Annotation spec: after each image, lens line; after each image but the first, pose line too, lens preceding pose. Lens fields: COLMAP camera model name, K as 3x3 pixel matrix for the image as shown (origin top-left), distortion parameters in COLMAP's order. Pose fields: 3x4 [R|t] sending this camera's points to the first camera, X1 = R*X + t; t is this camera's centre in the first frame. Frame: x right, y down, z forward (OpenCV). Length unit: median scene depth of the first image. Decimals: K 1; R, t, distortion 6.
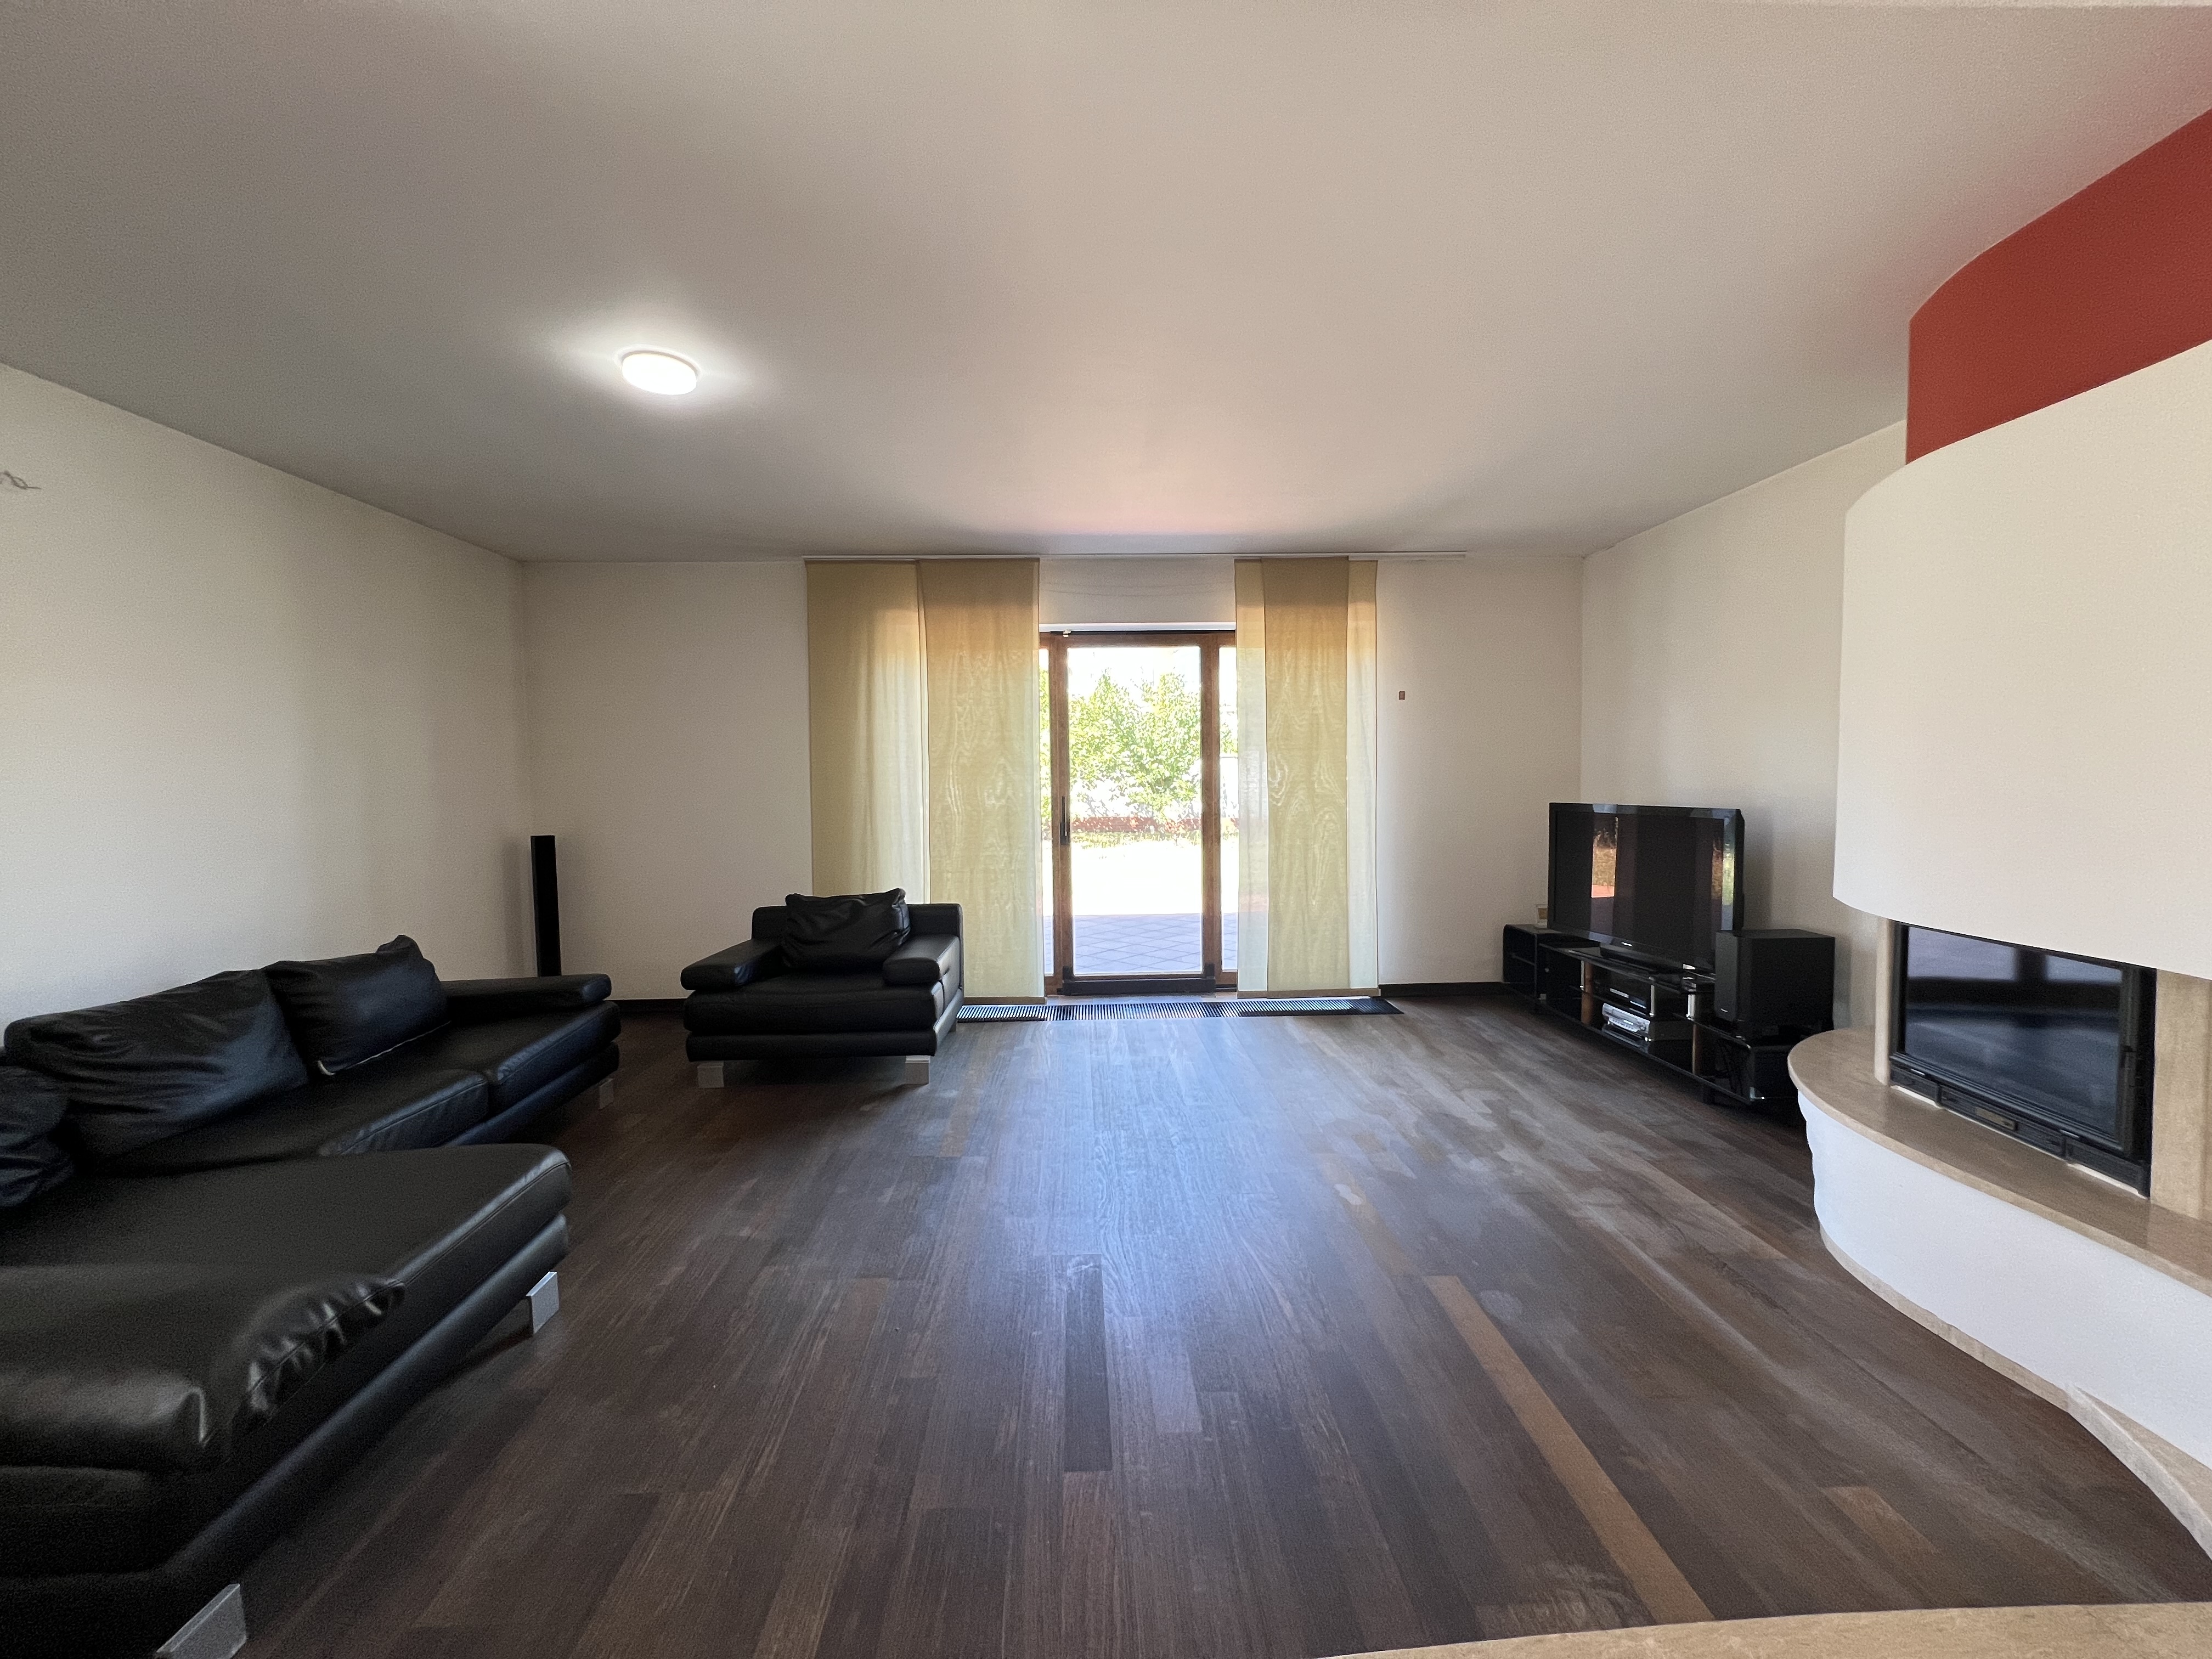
lens RADIAL K [[895.9, 0, 1106.0], [0, 895.9, 822.3], [0, 0, 1]] dist [0.010598, 0.000568]
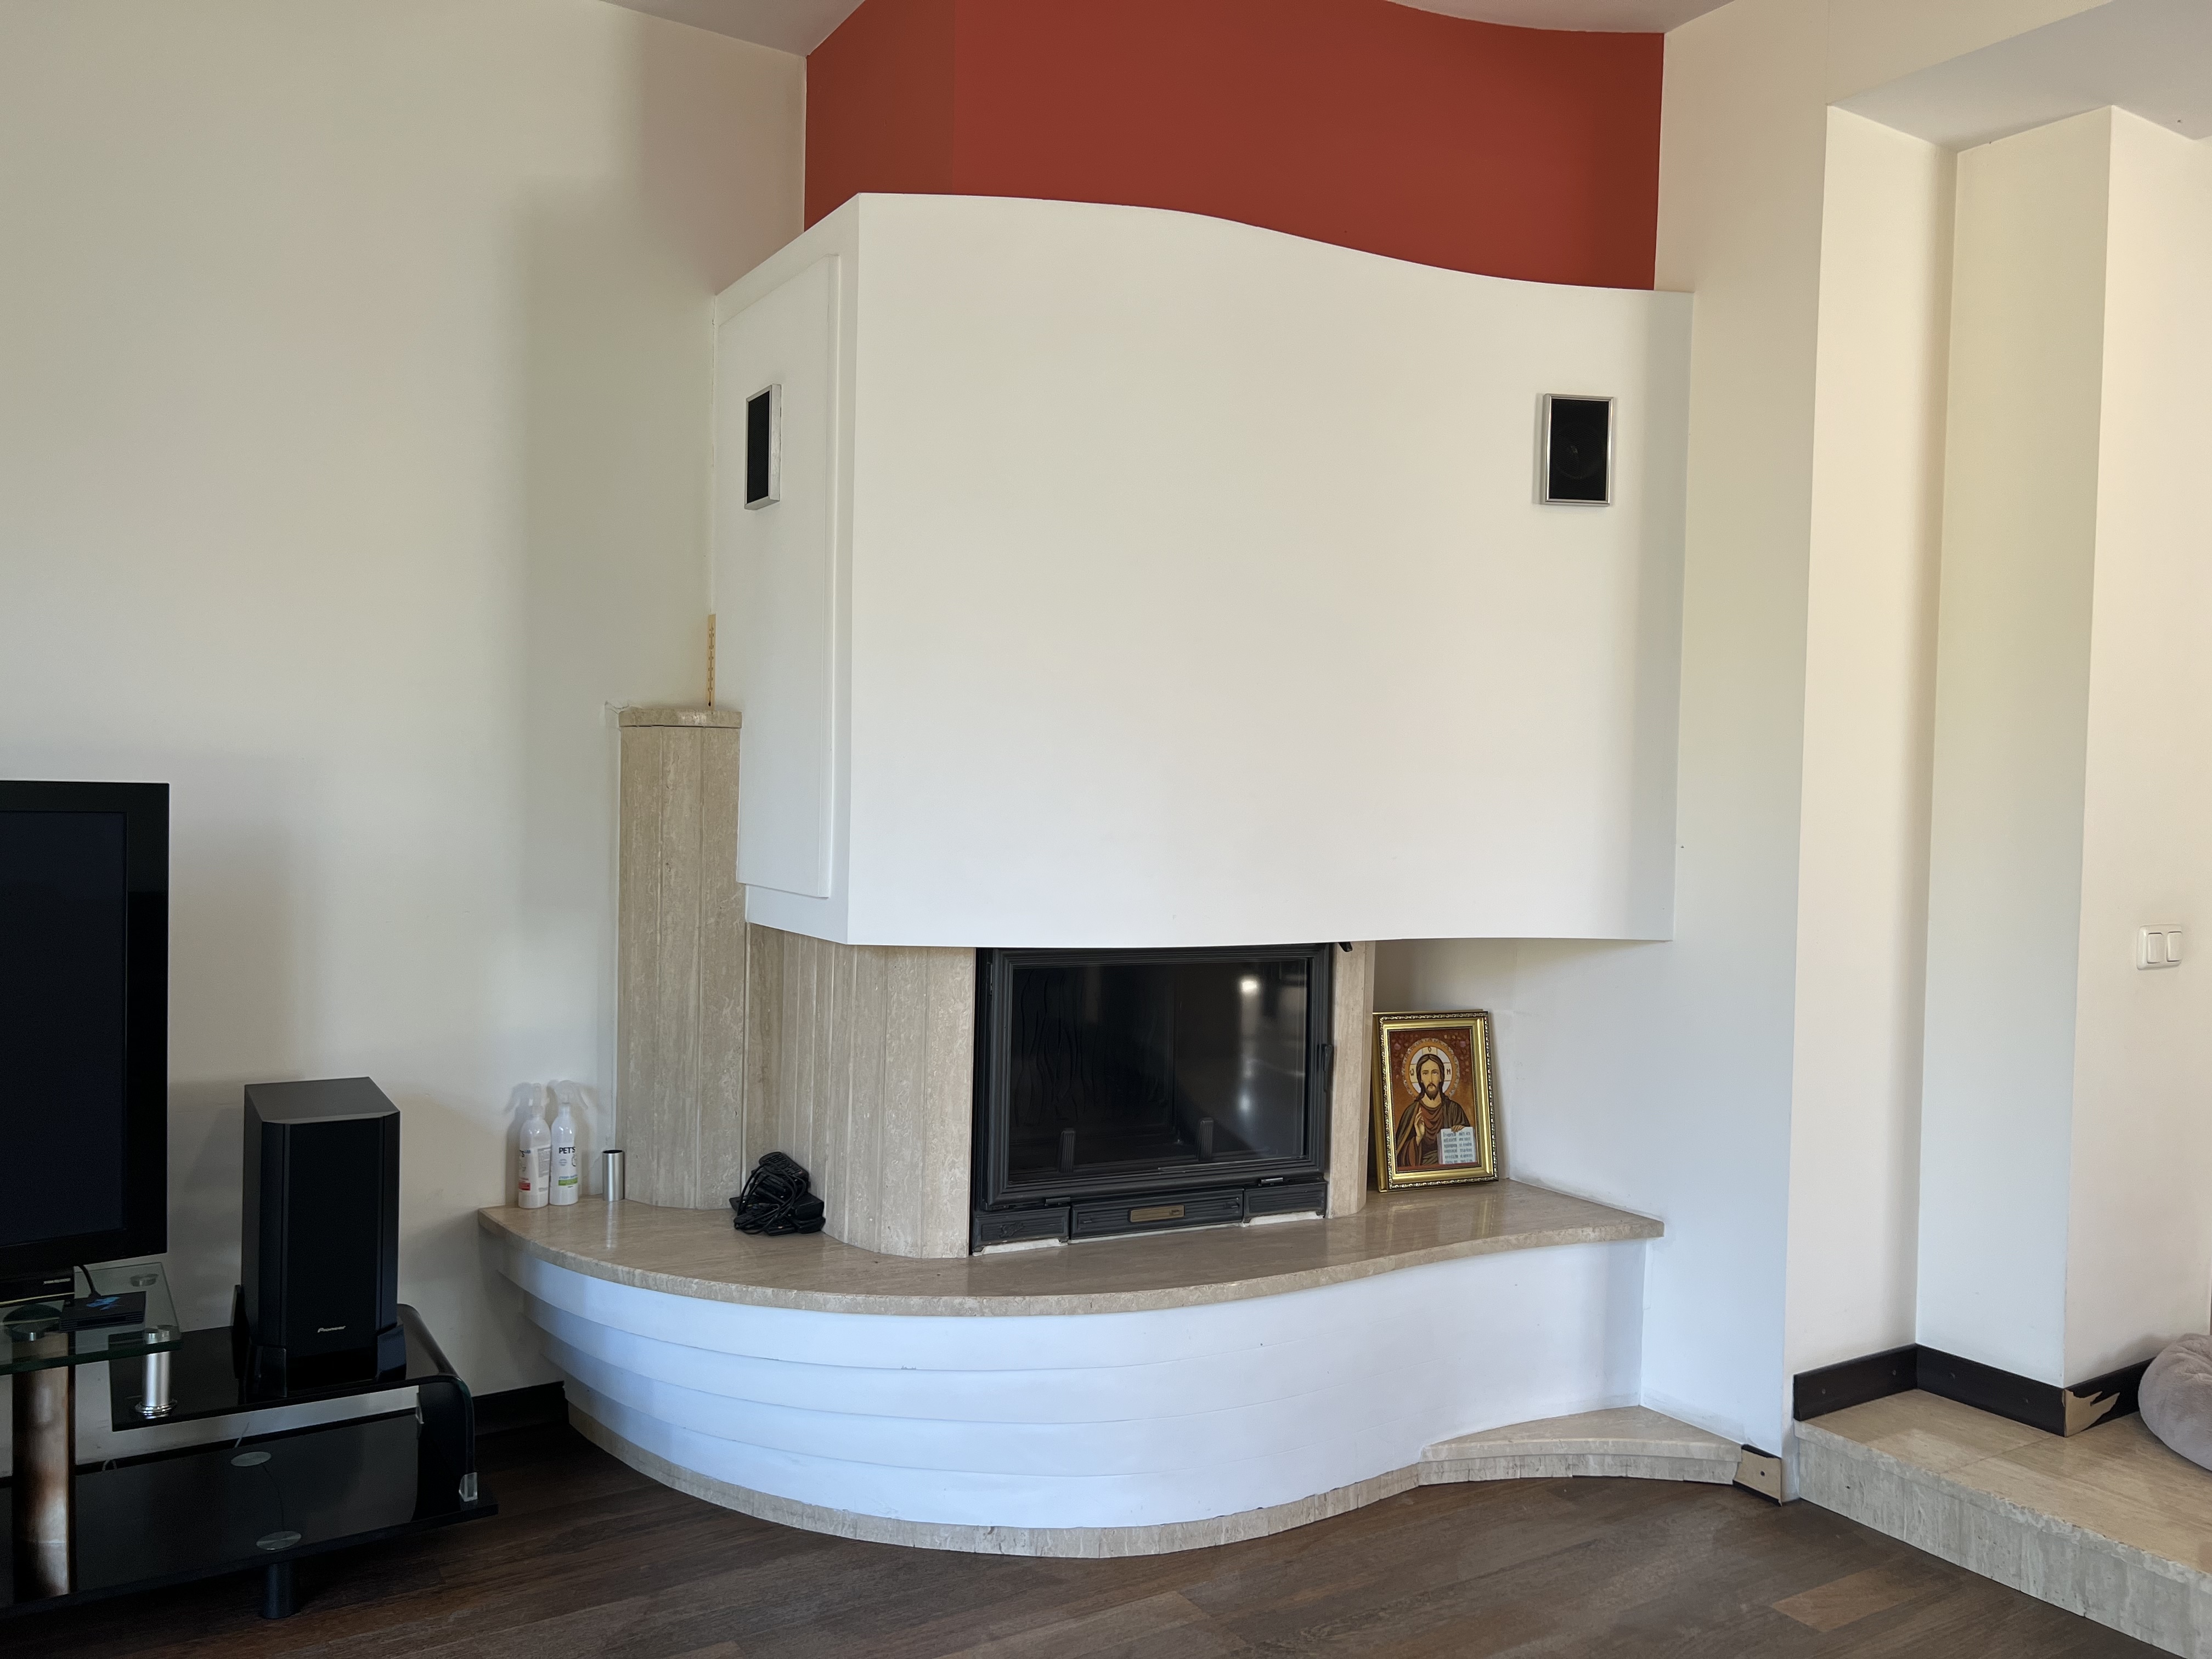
lens RADIAL K [[1682.0, 0, 1108.8], [0, 1682.0, 827.1], [0, 0, 1]] dist [0.032561, 0.000055]
pose [[-0.511494, -0.013612, 0.859179, -0.120908], [0.031674, 0.998896, 0.034683, -0.017248], [-0.858703, 0.044954, -0.510498, 1.959338]]
